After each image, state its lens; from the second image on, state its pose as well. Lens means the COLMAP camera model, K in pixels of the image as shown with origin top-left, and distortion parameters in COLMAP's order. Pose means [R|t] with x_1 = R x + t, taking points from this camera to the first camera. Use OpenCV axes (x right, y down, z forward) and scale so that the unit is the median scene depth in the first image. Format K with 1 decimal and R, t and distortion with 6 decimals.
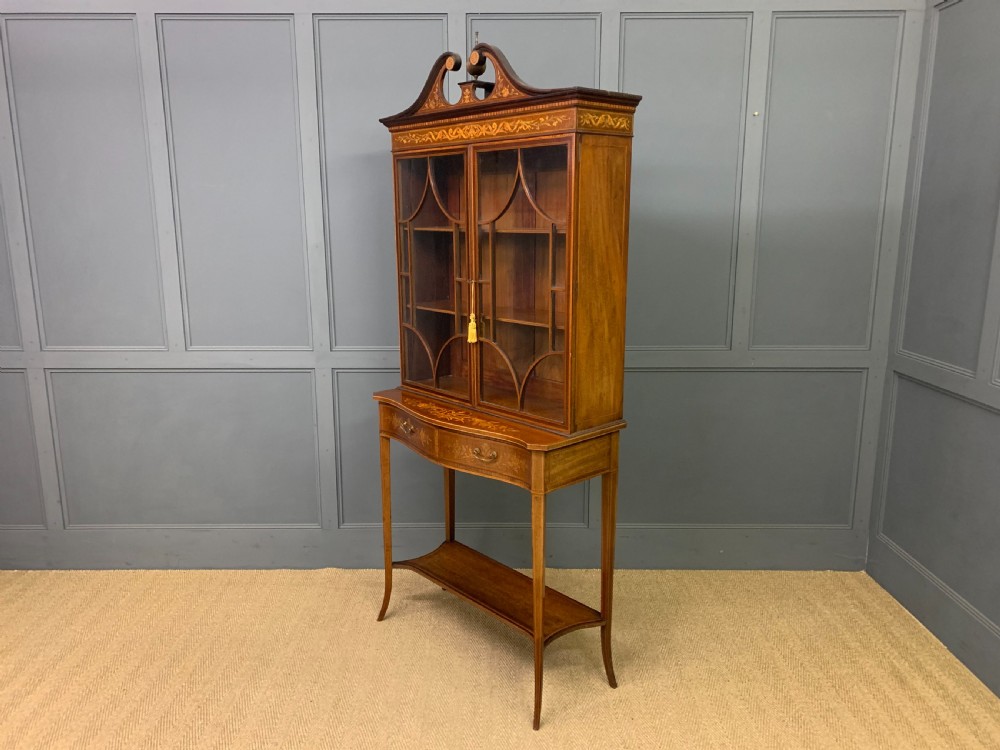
lens RADIAL K [[733.0, 0, 498.5], [0, 733.0, 368.6], [0, 0, 1]] dist [0.010646, -0.001790]
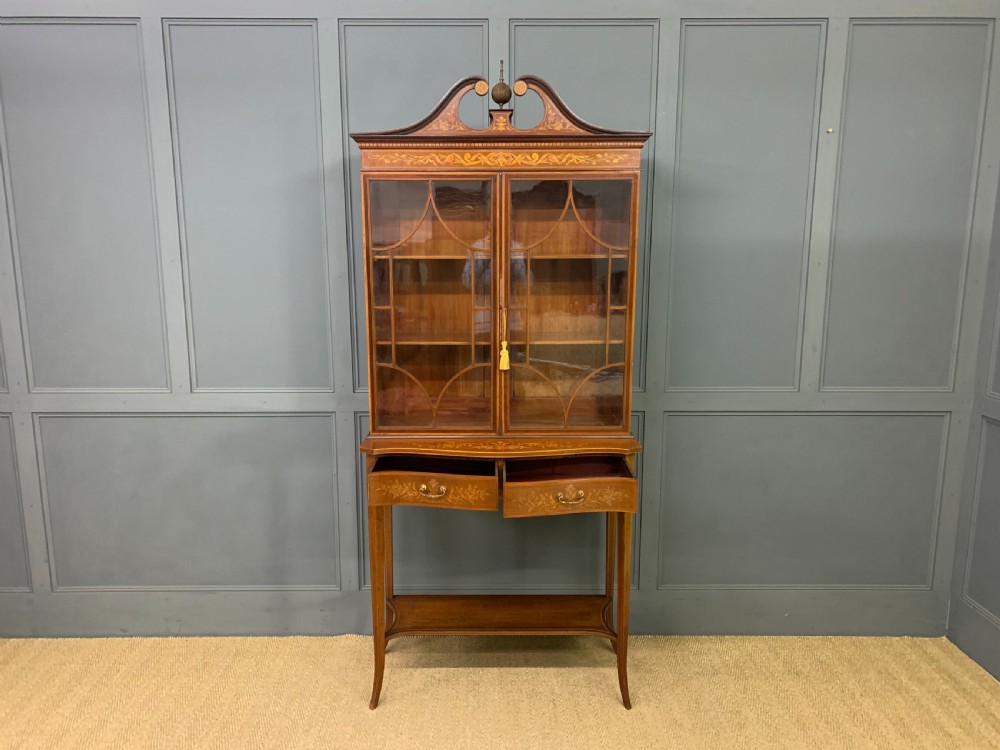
lens RADIAL K [[731.9, 0, 493.9], [0, 731.9, 376.8], [0, 0, 1]] dist [0.008510, -0.000197]
pose [[0.999968, -0.000216, 0.008041, -0.066582], [0.000399, 0.999742, -0.022711, -0.024242], [-0.008034, 0.022713, 0.999710, 0.107678]]
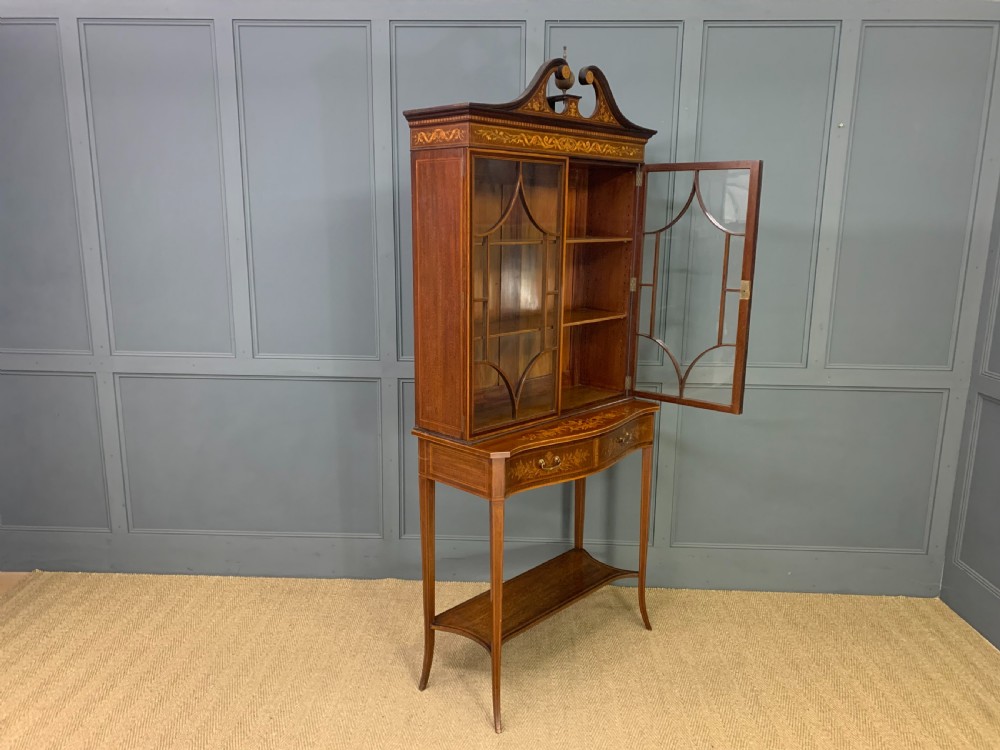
lens RADIAL K [[732.8, 0, 496.8], [0, 732.8, 376.5], [0, 0, 1]] dist [0.009375, -0.002188]
pose [[0.999350, 0.019426, -0.030353, -0.066067], [-0.019326, 0.999807, 0.003585, -0.009433], [0.030417, -0.002996, 0.999533, 0.014225]]
